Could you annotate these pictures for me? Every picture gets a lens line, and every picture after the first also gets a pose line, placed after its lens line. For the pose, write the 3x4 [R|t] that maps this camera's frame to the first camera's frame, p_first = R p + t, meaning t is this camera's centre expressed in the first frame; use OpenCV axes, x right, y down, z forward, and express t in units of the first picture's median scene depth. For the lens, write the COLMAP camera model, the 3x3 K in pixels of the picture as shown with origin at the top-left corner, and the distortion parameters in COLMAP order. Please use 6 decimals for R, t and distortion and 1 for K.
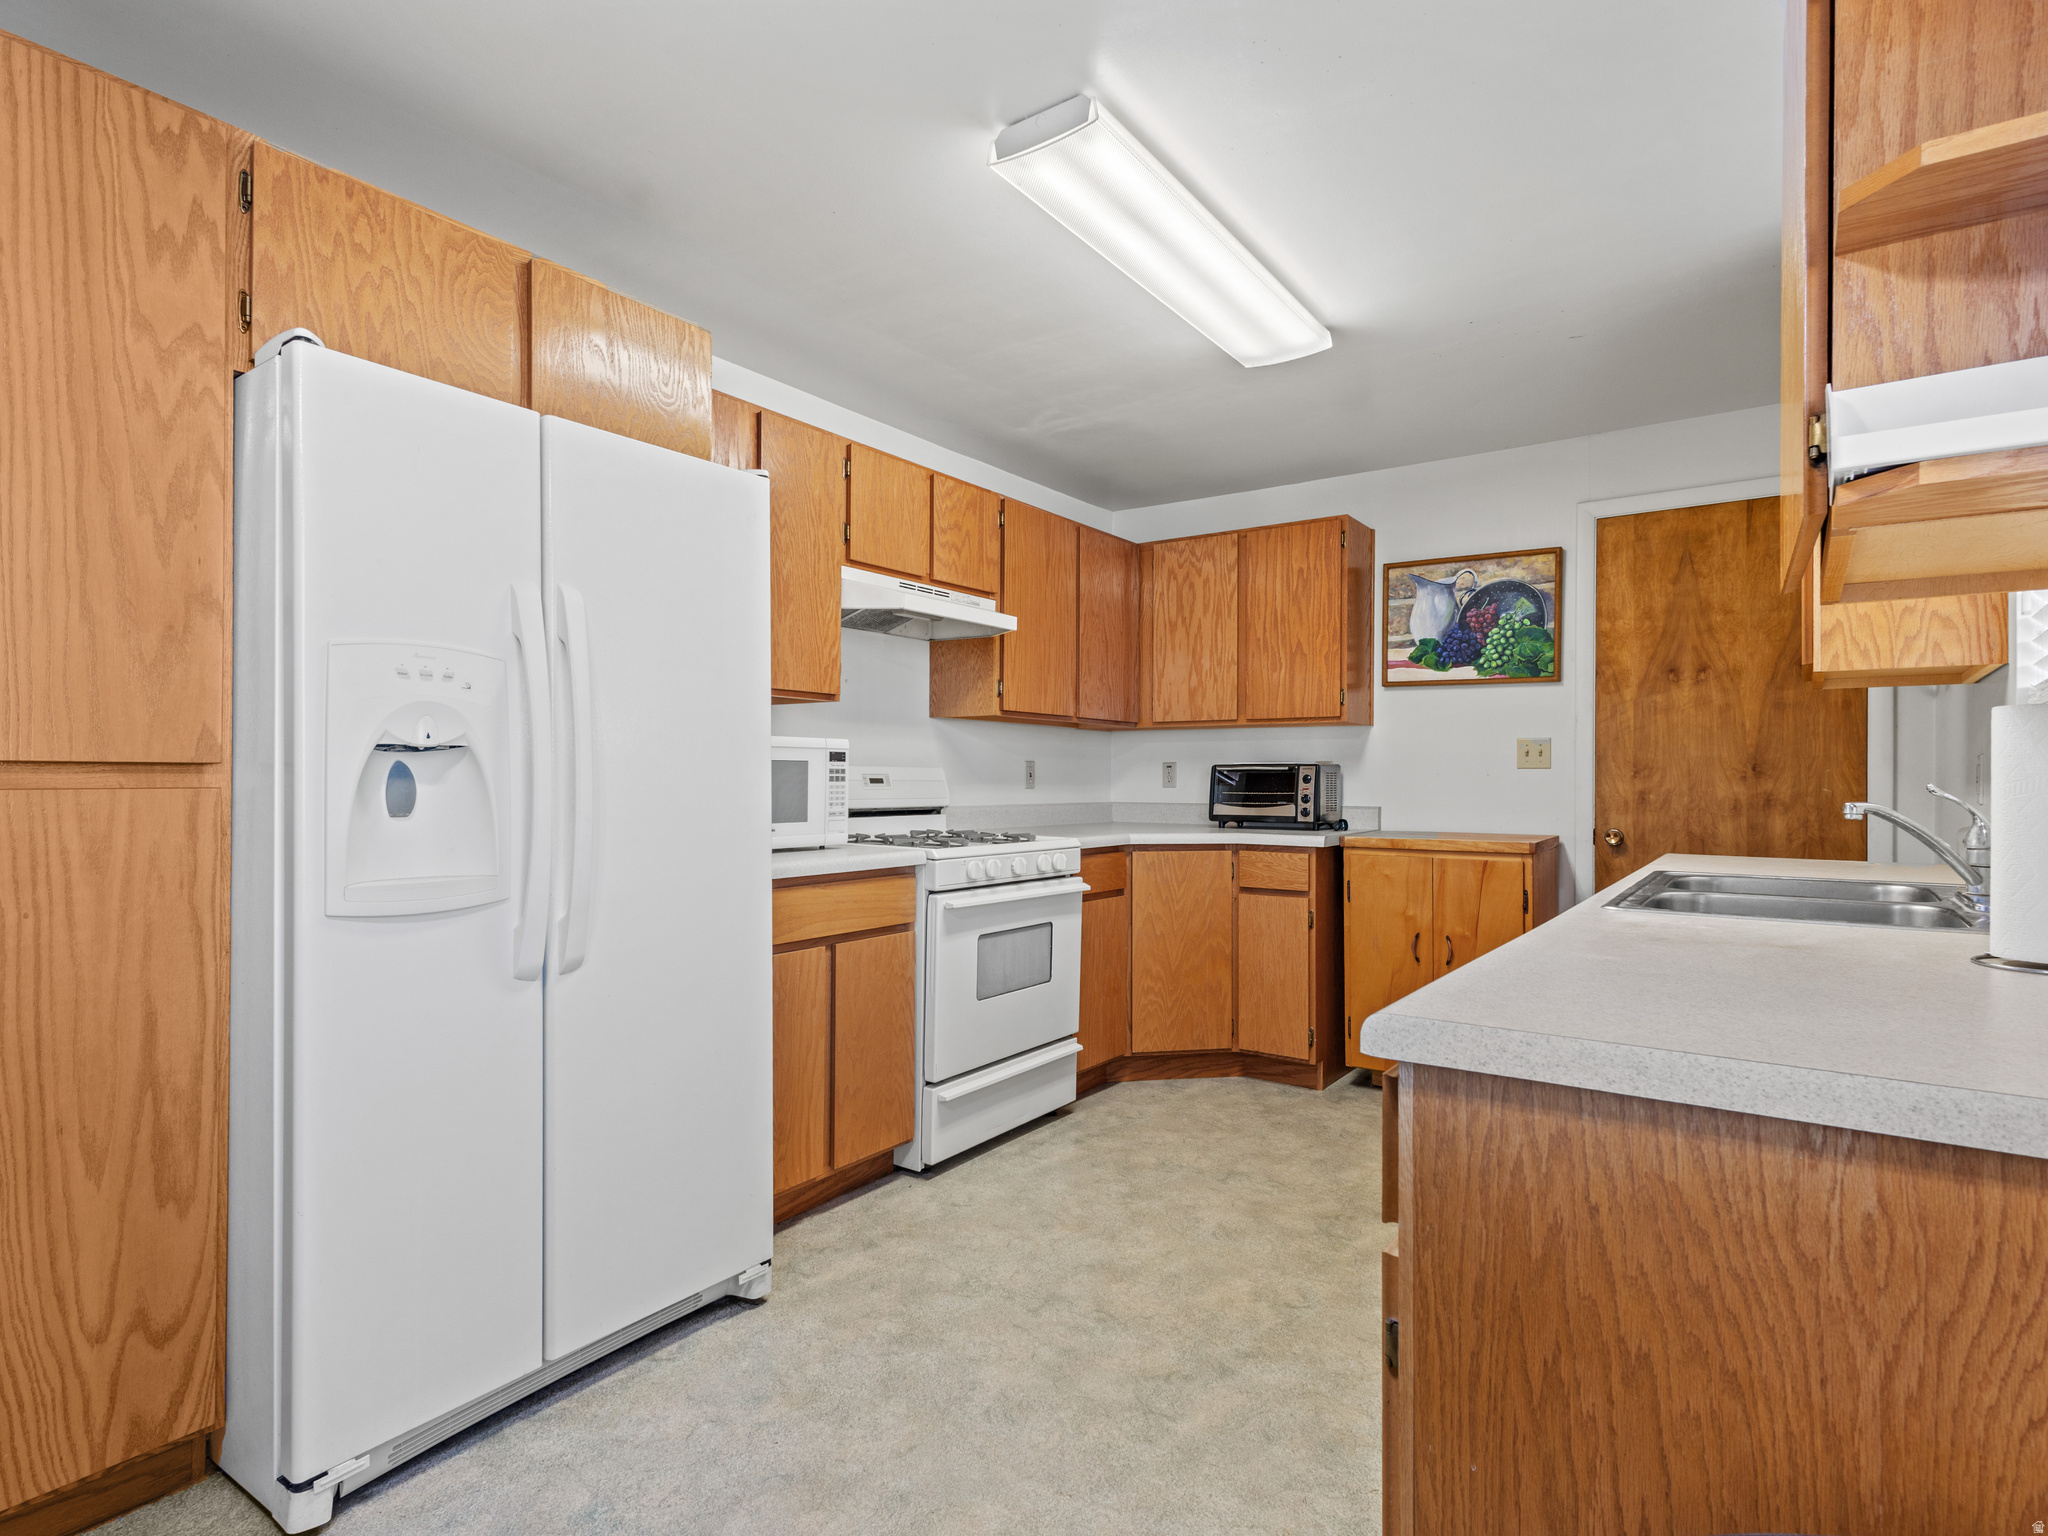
lens RADIAL K [[1072.6, 0, 1071.0], [0, 1072.6, 769.1], [0, 0, 1]] dist [0.006031, -0.000586]
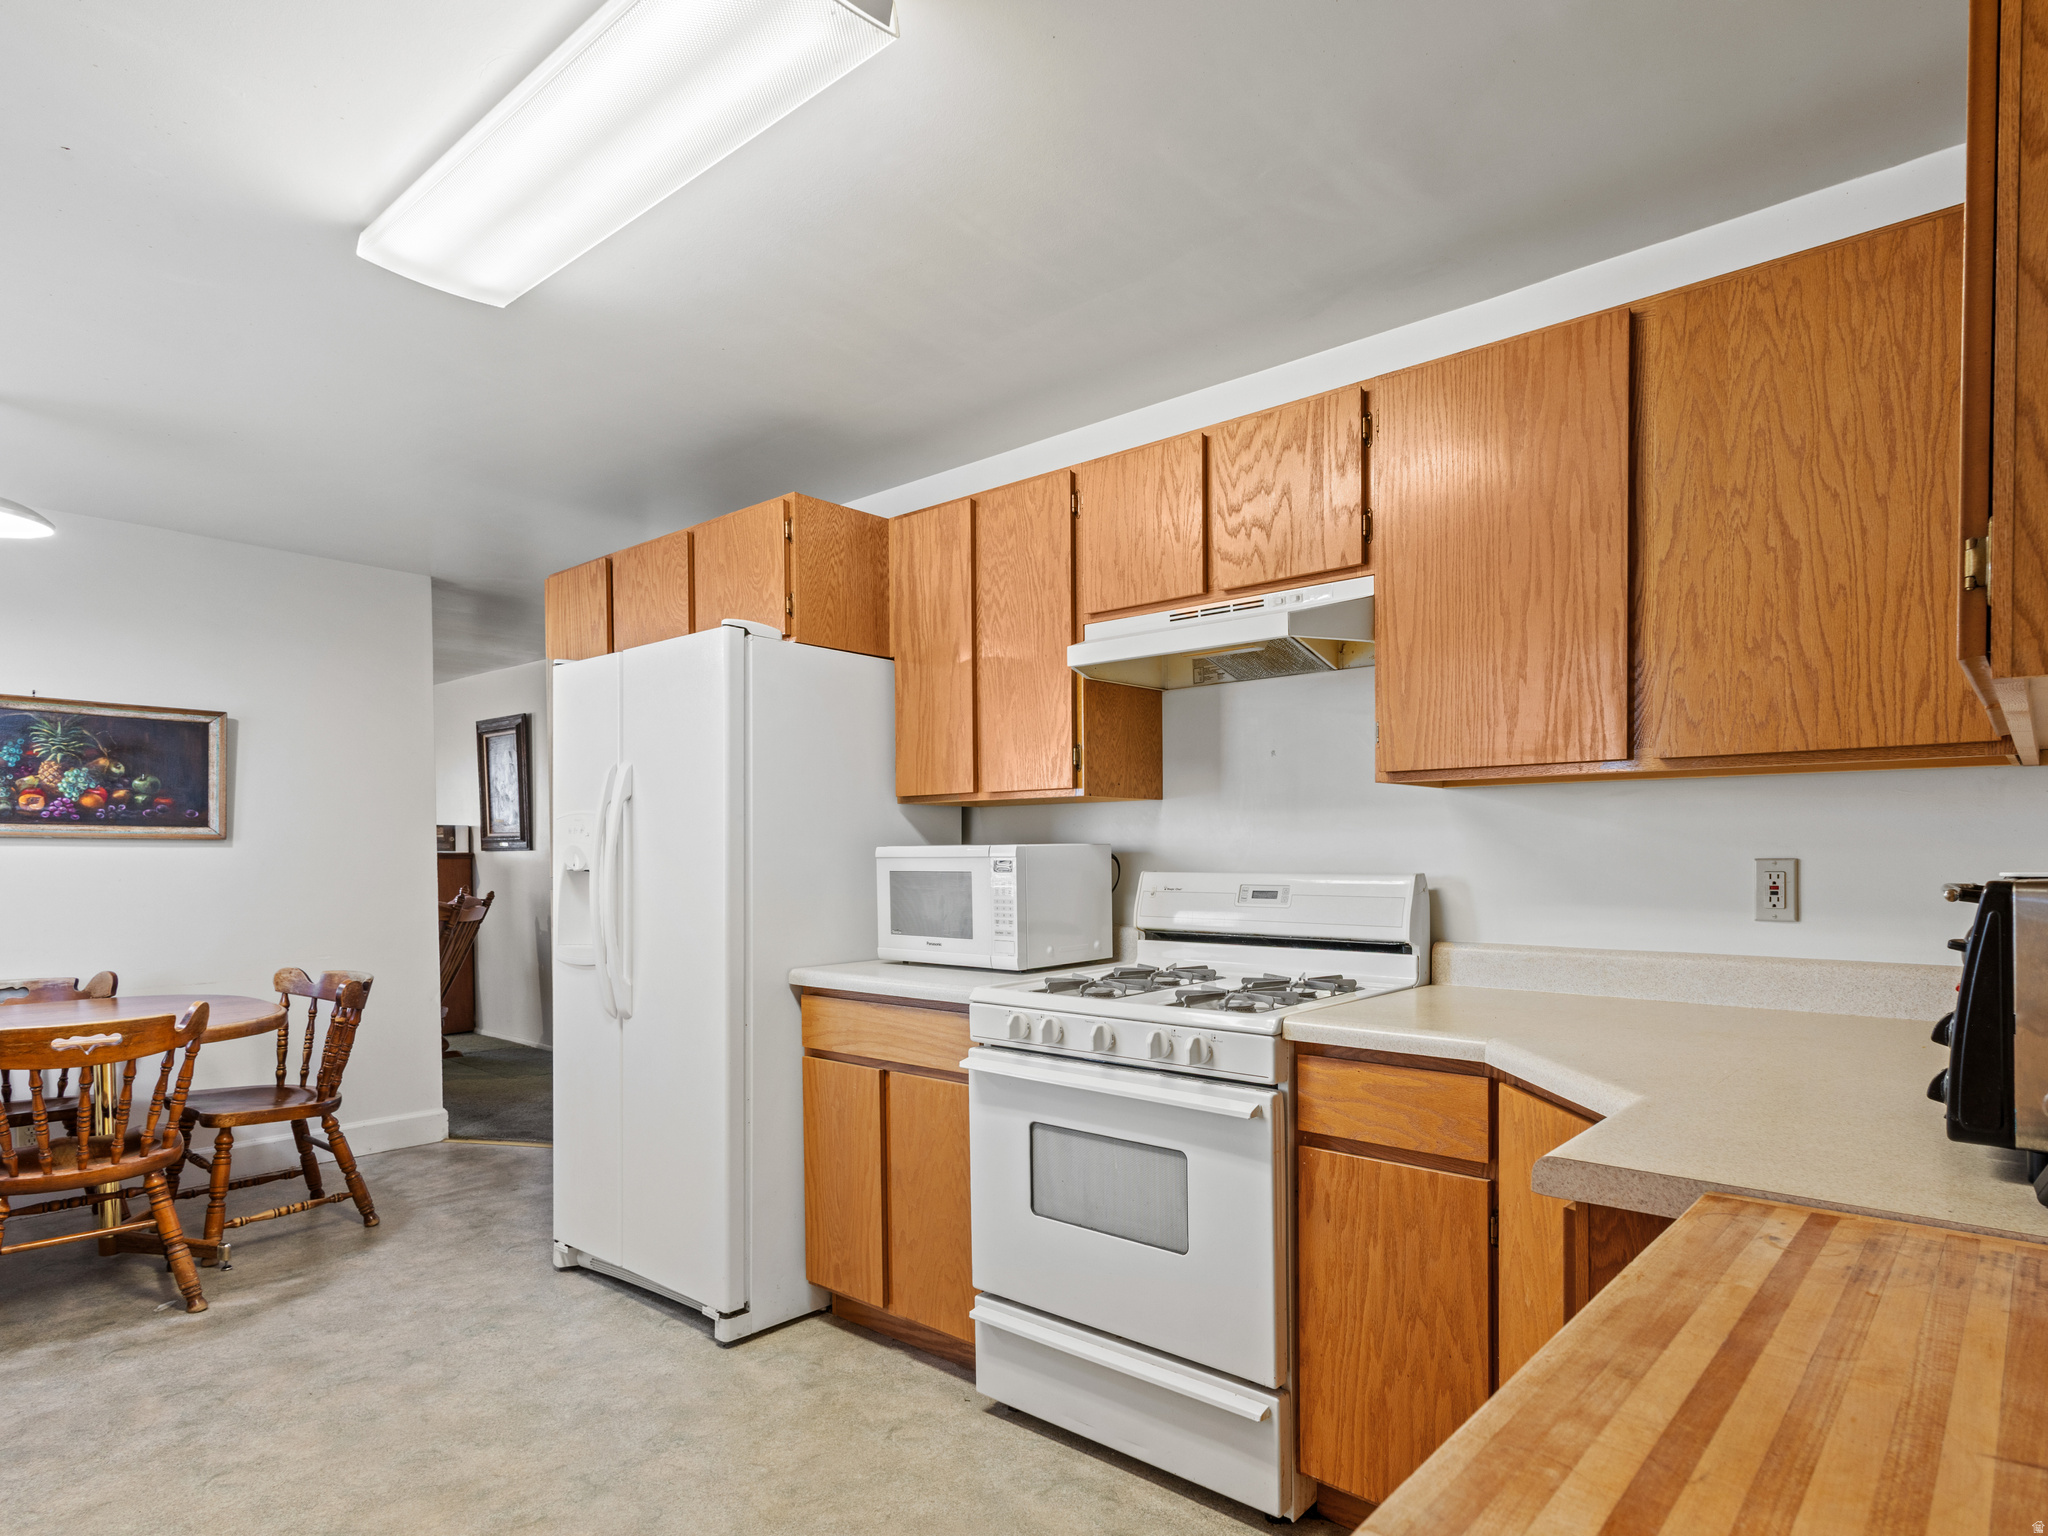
lens RADIAL K [[1135.4, 0, 1096.6], [0, 1135.4, 861.7], [0, 0, 1]] dist [0.002040, -0.000253]
pose [[-0.098042, 0.008714, -0.995144, 0.537044], [0.015784, 0.999850, 0.007201, -0.016292], [0.995057, -0.015001, -0.098165, 0.929312]]
